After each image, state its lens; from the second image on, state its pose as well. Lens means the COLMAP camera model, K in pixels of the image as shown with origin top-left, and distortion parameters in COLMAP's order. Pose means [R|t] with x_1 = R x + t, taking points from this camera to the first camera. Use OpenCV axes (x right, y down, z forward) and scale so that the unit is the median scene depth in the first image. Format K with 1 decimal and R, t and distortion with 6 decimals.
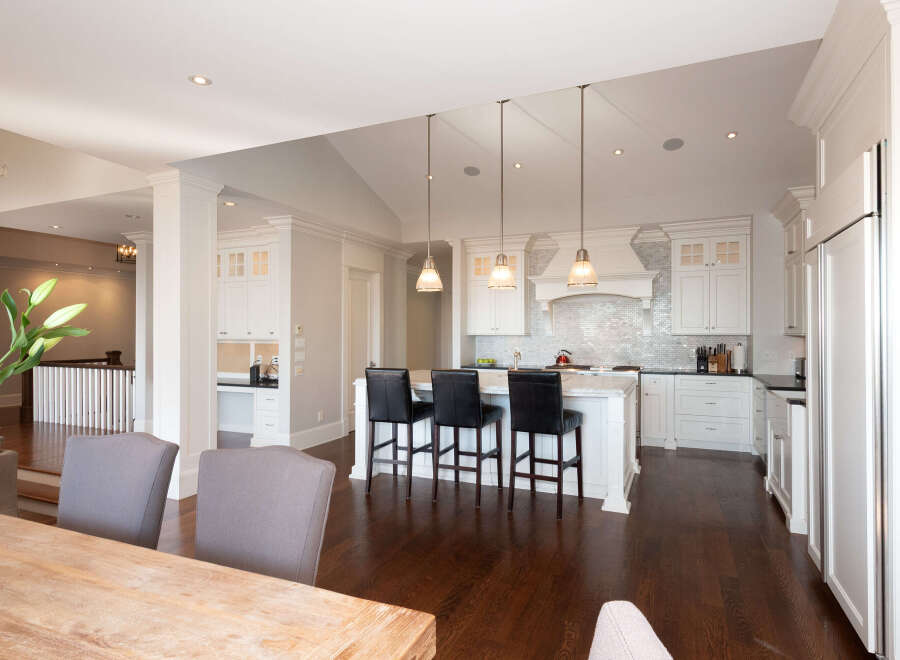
lens RADIAL K [[530.0, 0, 450.6], [0, 530.0, 336.6], [0, 0, 1]] dist [0.044711, 0.001141]
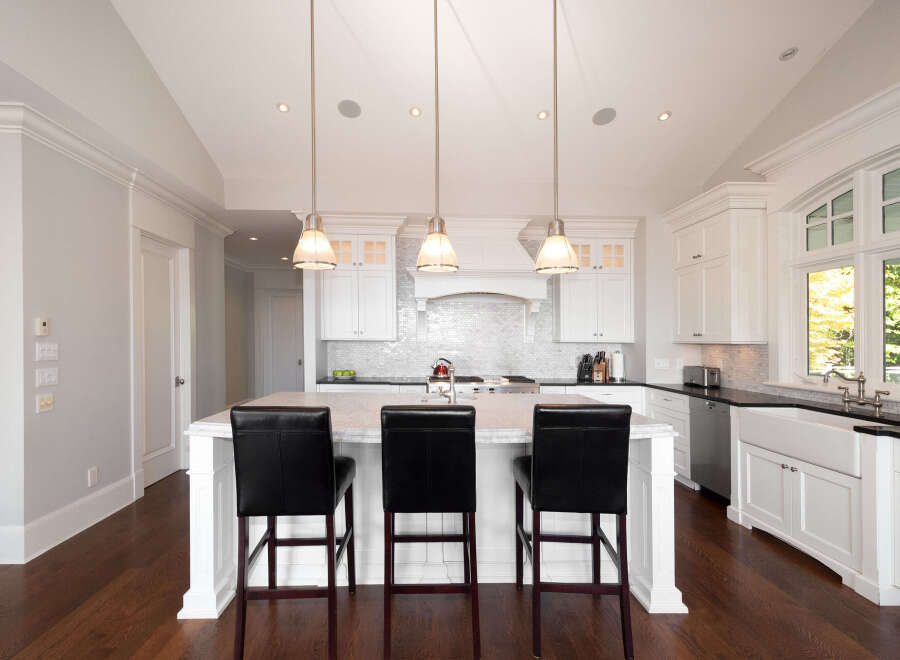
lens RADIAL K [[451.4, 0, 427.5], [0, 451.4, 355.5], [0, 0, 1]] dist [0.014233, 0.000462]
pose [[0.907404, -0.005107, 0.420227, -0.119994], [-0.007341, 0.999581, 0.027999, 0.000150], [-0.420194, -0.028491, 0.906987, 0.395153]]
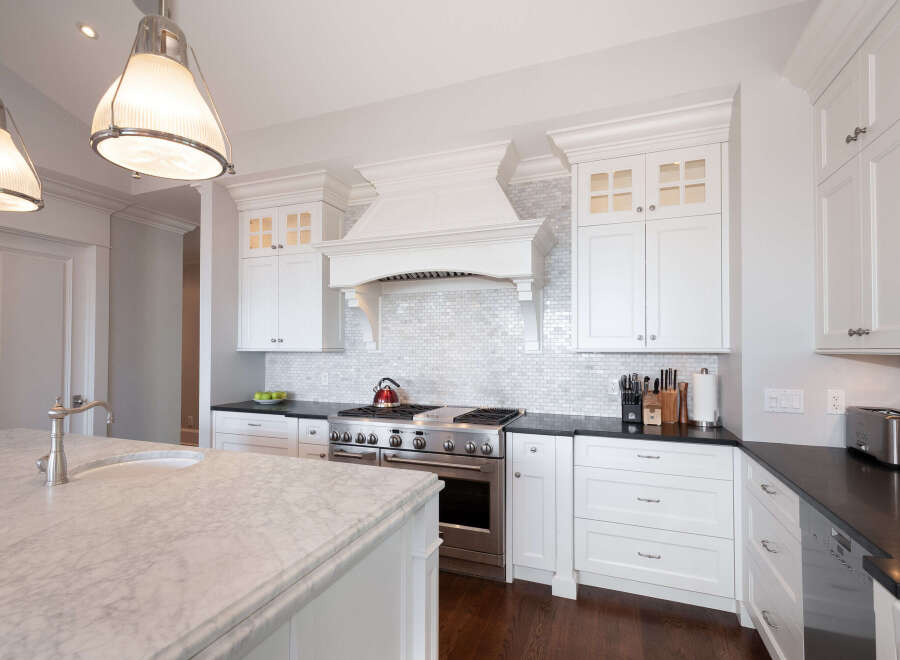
lens RADIAL K [[451.4, 0, 435.4], [0, 451.4, 350.2], [0, 0, 1]] dist [0.014233, 0.000462]
pose [[0.999845, 0.000297, 0.017579, 0.278916], [-0.000246, 0.999996, -0.002920, -0.003251], [-0.017580, 0.002915, 0.999841, 0.578768]]
